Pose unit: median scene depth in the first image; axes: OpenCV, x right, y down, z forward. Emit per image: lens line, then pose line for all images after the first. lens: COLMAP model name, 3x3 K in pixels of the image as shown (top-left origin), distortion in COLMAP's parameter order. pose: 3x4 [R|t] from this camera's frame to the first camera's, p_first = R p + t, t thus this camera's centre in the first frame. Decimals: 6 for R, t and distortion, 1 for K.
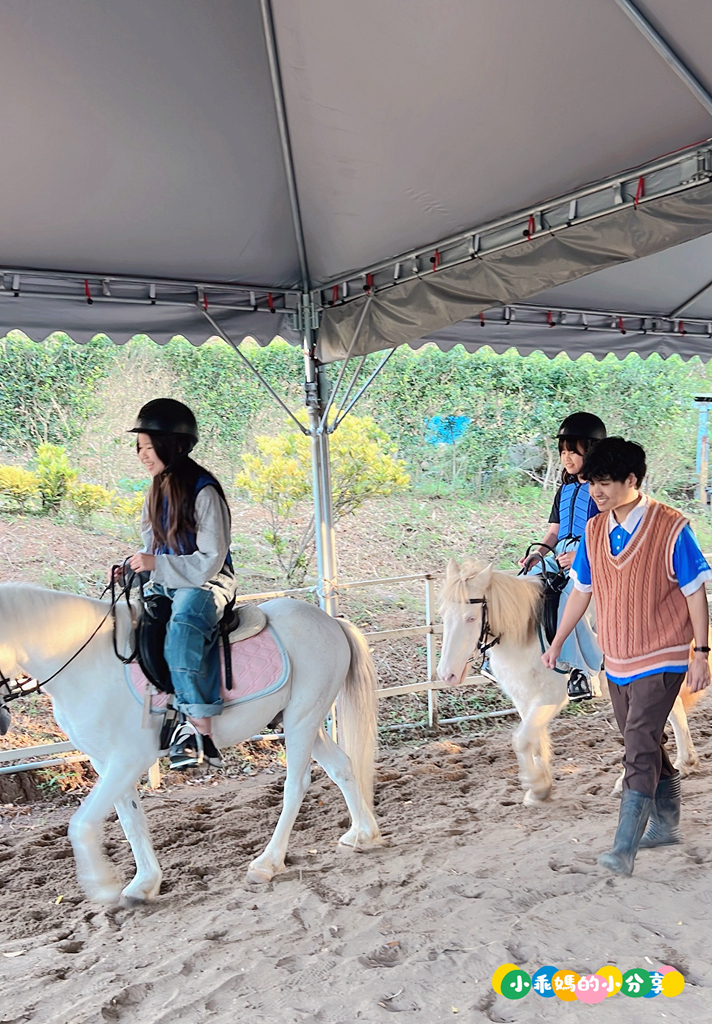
lens RADIAL K [[1146.7, 0, 354.6], [0, 1146.7, 647.2], [0, 0, 1]] dist [0.141529, -0.344779]
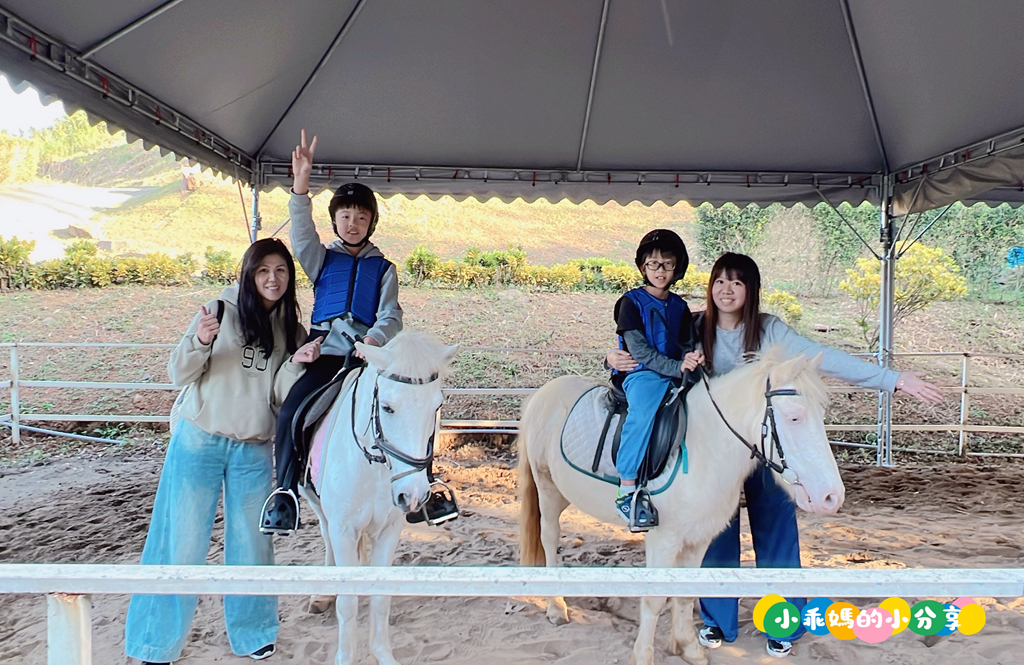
lens RADIAL K [[745.2, 0, 518.0], [0, 745.2, 326.2], [0, 0, 1]] dist [0.001398, -0.006562]
pose [[0.843861, 0.074040, -0.531429, 0.093590], [-0.116379, 0.992112, -0.046575, 0.016491], [0.523789, 0.101150, 0.845821, -0.143972]]
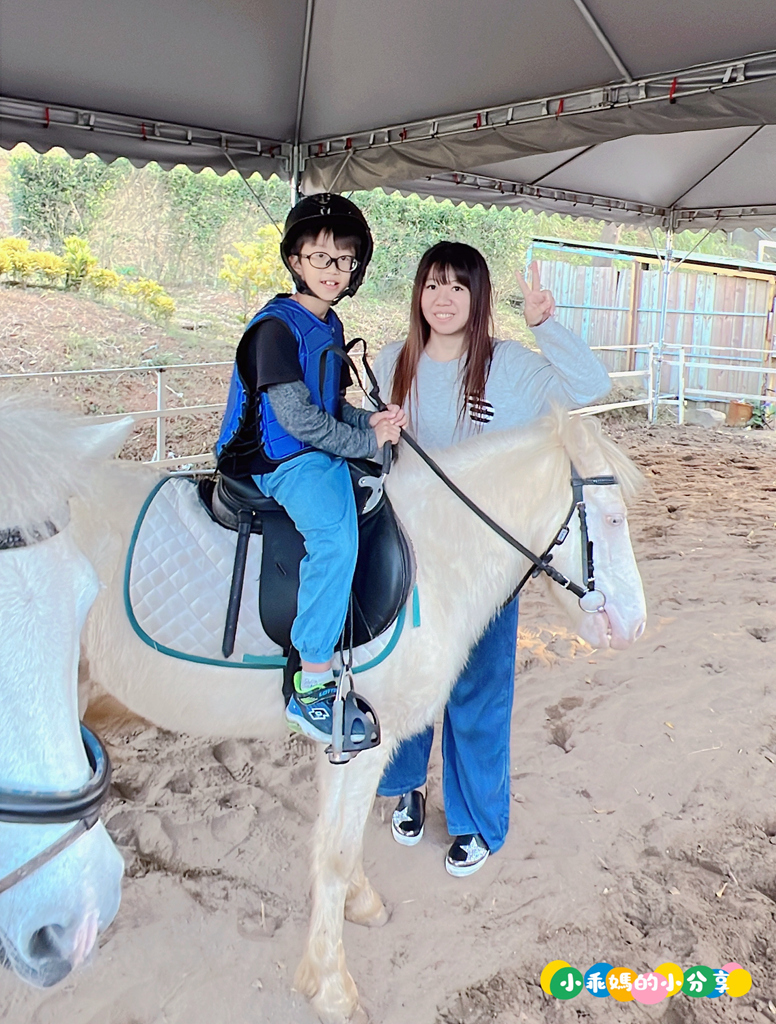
lens RADIAL K [[870.7, 0, 395.9], [0, 870.7, 327.8], [0, 0, 1]] dist [-0.005585, 0.002609]
pose [[0.981688, 0.060408, 0.180666, -0.098164], [-0.044565, 0.994899, -0.090500, -0.001634], [-0.185211, 0.080791, 0.979372, -0.019231]]
